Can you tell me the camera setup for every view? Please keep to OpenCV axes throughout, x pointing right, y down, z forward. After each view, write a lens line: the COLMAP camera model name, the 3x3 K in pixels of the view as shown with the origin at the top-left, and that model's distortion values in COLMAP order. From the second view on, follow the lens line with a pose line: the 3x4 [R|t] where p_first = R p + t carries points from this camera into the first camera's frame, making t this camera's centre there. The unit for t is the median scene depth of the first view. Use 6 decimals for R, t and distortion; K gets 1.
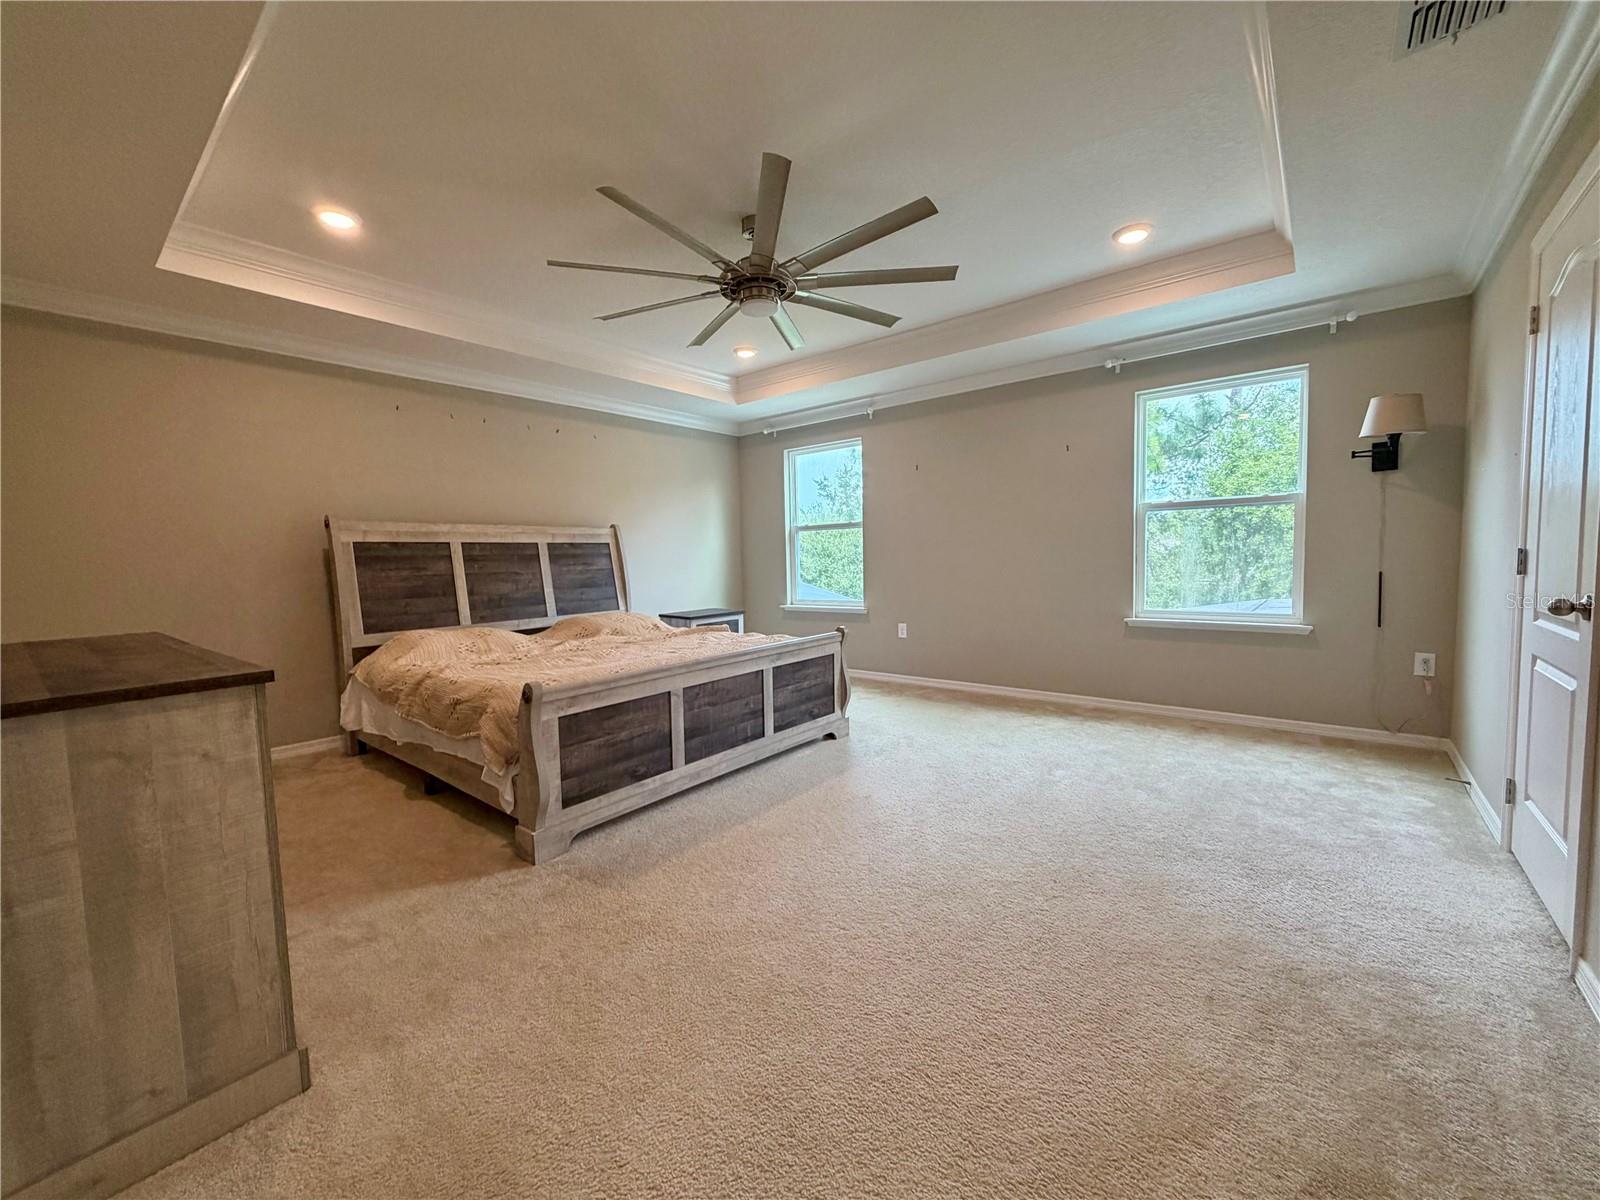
lens RADIAL K [[646.5, 0, 794.4], [0, 646.5, 601.2], [0, 0, 1]] dist [0.000468, 0.000059]
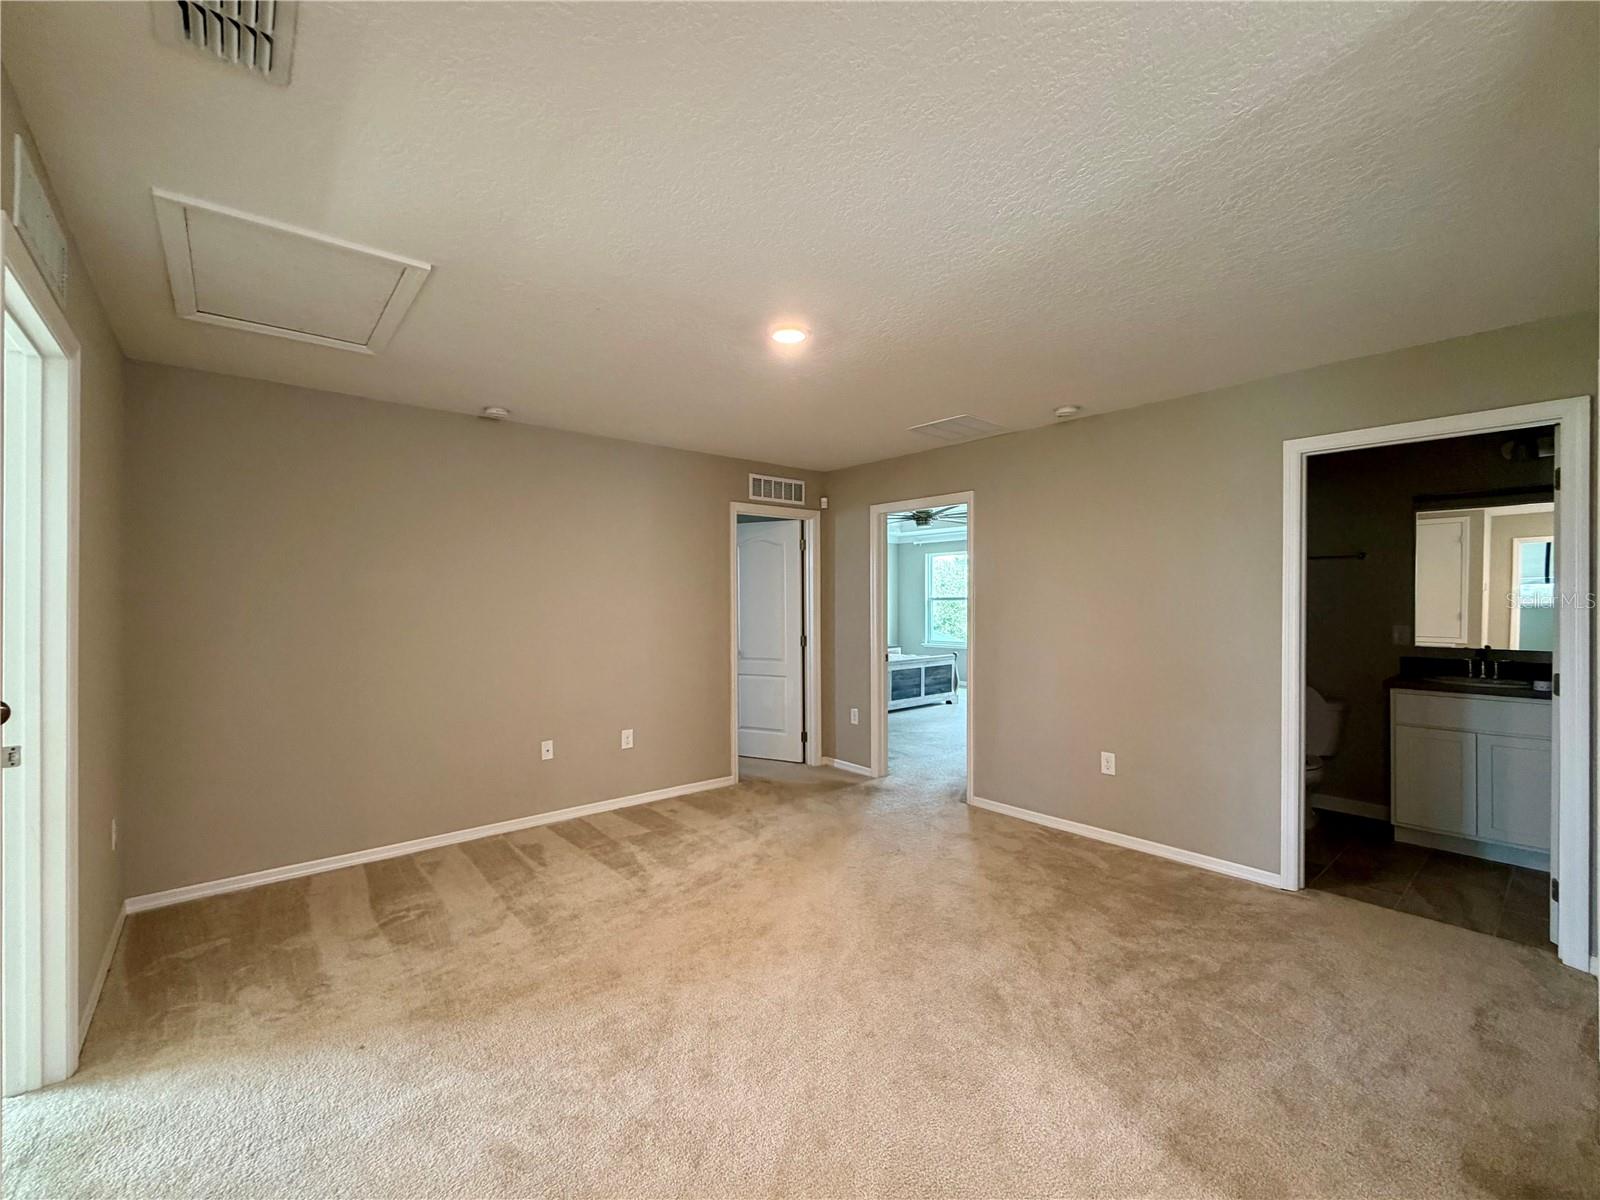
lens RADIAL K [[646.5, 0, 803.0], [0, 646.5, 600.6], [0, 0, 1]] dist [0.000468, 0.000059]
pose [[0.984496, 0.021706, -0.174056, -0.059197], [-0.033508, 0.997312, -0.065155, 0.025659], [0.172174, 0.069977, 0.982578, -1.287254]]
